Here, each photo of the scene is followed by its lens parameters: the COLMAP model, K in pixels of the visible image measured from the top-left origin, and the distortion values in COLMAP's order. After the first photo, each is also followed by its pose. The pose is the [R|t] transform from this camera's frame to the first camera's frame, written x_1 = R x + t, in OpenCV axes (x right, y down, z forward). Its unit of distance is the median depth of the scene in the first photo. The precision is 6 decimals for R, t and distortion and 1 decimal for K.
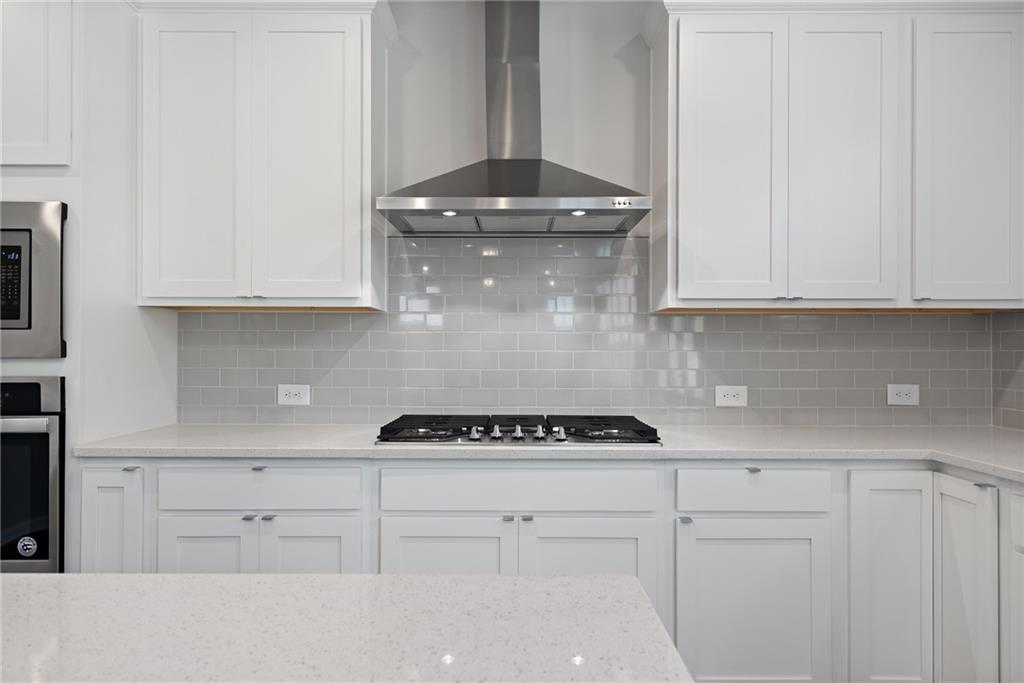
lens RADIAL K [[669.8, 0, 507.5], [0, 669.8, 350.1], [0, 0, 1]] dist [0.003880, 0.000812]
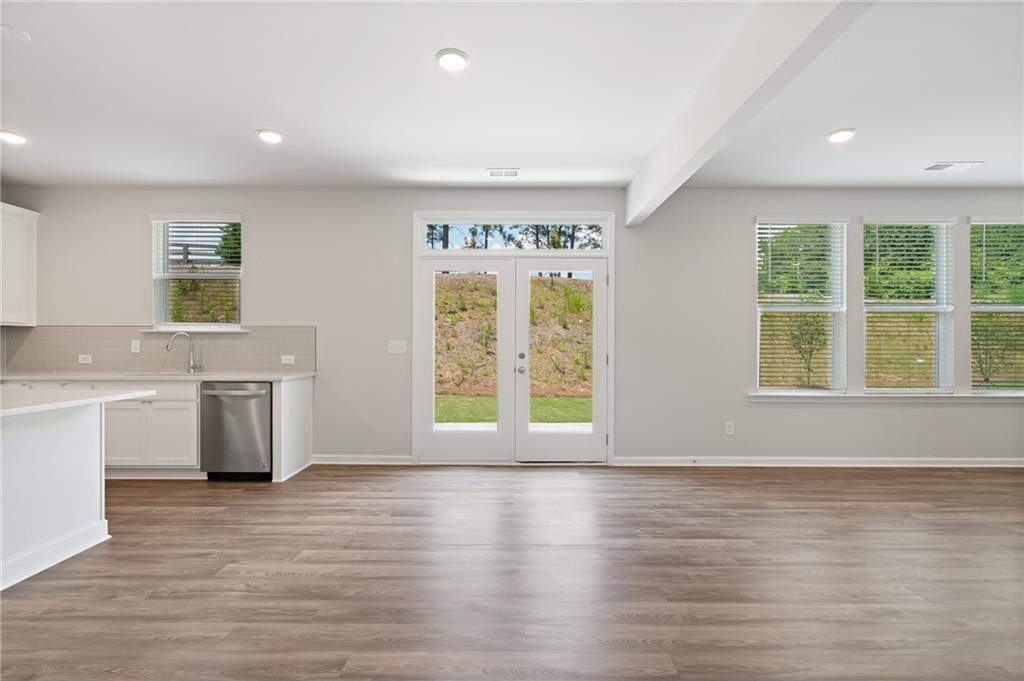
lens RADIAL K [[466.0, 0, 509.6], [0, 466.0, 344.1], [0, 0, 1]] dist [-0.001272, 0.000151]
pose [[0.000402, -0.002215, 0.999997, -1.128768], [-0.005393, 0.999983, 0.002218, -0.002765], [-0.999985, -0.005394, 0.000390, -0.978466]]
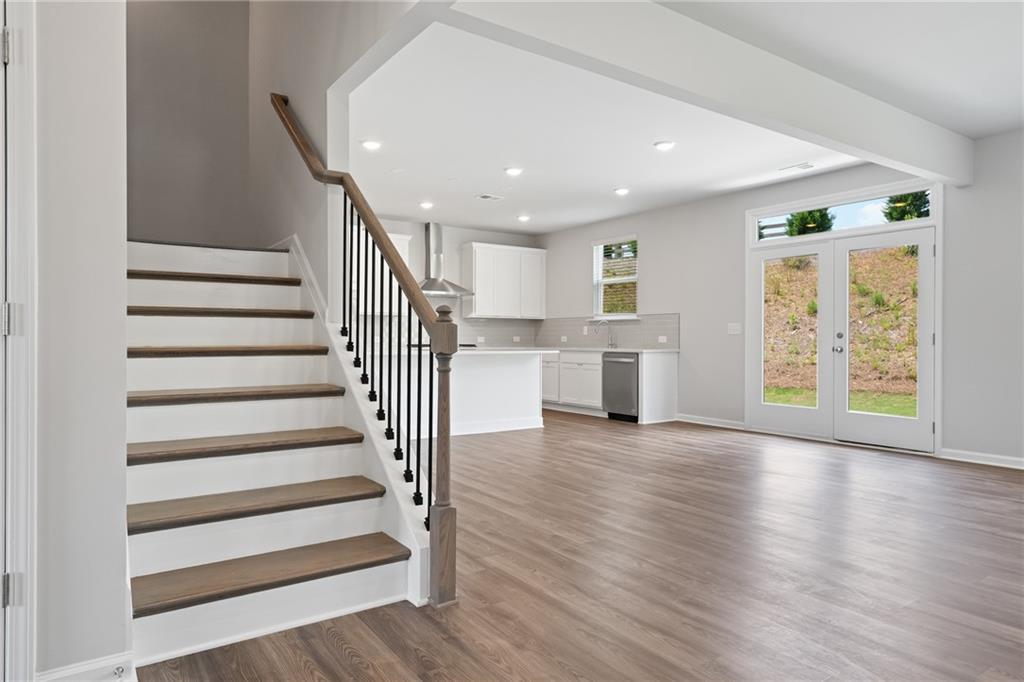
lens RADIAL K [[637.8, 0, 512.0], [0, 637.8, 341.0], [0, 0, 1]] dist [0.001970, -0.000009]
pose [[0.821054, -0.004689, 0.570832, -1.859825], [-0.000422, 0.999961, 0.008821, 0.049494], [-0.570851, -0.007484, 0.821020, -2.449692]]
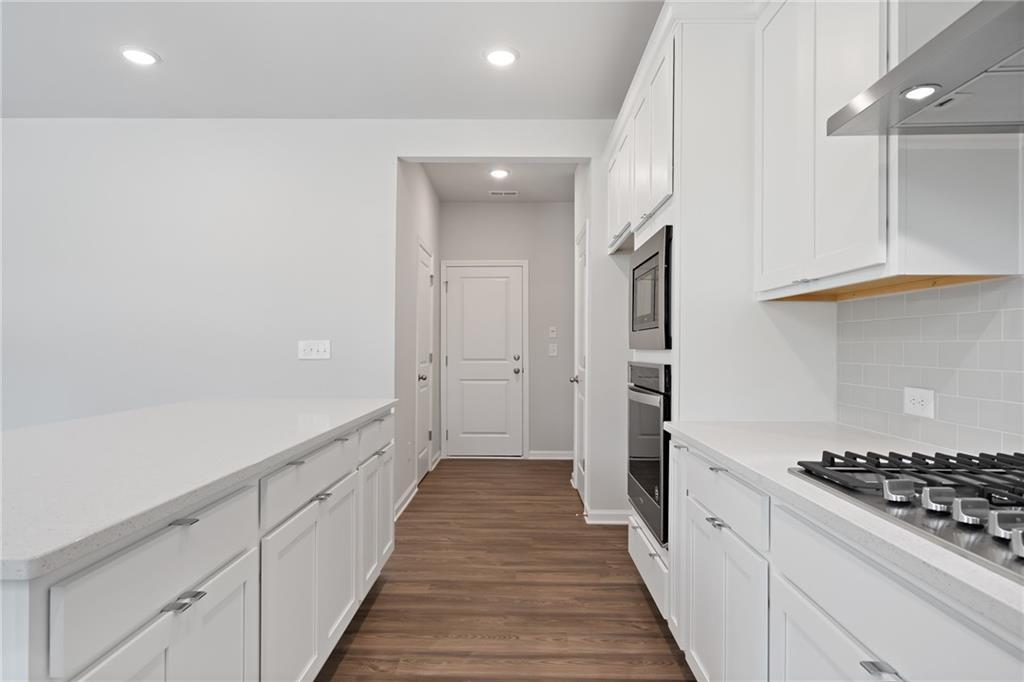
lens RADIAL K [[608.0, 0, 512.0], [0, 608.0, 341.0], [0, 0, 1]] dist [-0.003152, -0.000547]
pose [[-0.019130, -0.012931, -0.999733, 0.410358], [-0.003179, 0.999912, -0.012872, 0.009983], [0.999812, 0.002932, -0.019170, 0.633829]]
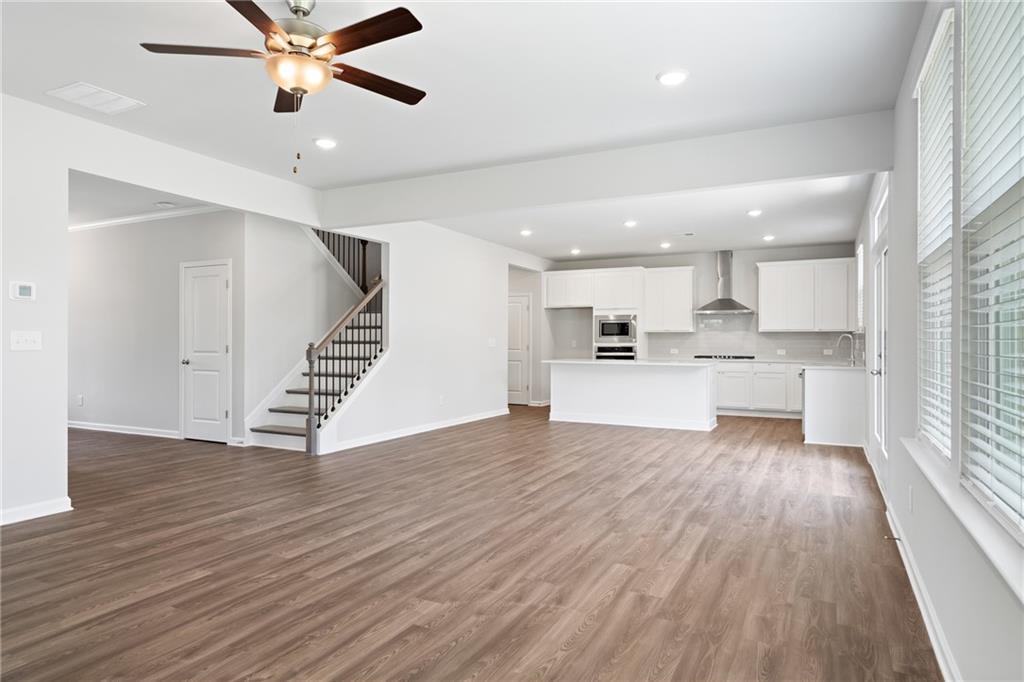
lens RADIAL K [[608.0, 0, 512.0], [0, 608.0, 341.0], [0, 0, 1]] dist [-0.003152, -0.000547]
pose [[0.892449, -0.000315, -0.451149, 0.608939], [0.000679, 1.000000, 0.000645, -0.003775], [0.451149, -0.000882, 0.892448, -3.470881]]
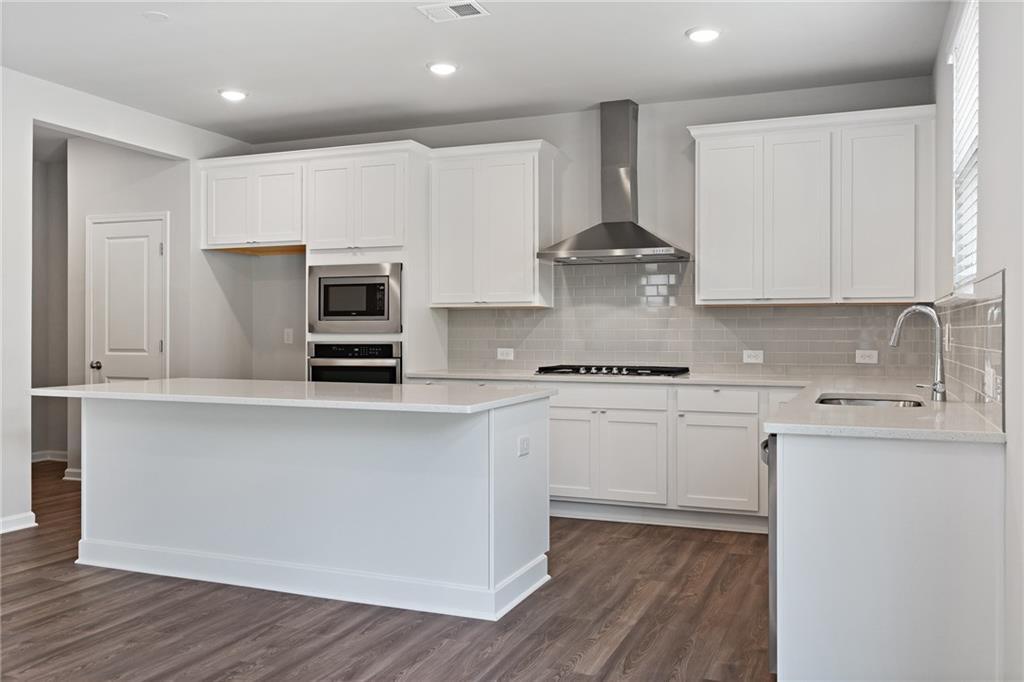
lens RADIAL K [[865.0, 0, 512.0], [0, 865.0, 341.0], [0, 0, 1]] dist [-0.002647, -0.004198]
pose [[0.927688, 0.001865, -0.373351, 0.646056], [0.002651, 0.999929, 0.011583, 0.005184], [0.373346, -0.011735, 0.927618, -1.314846]]
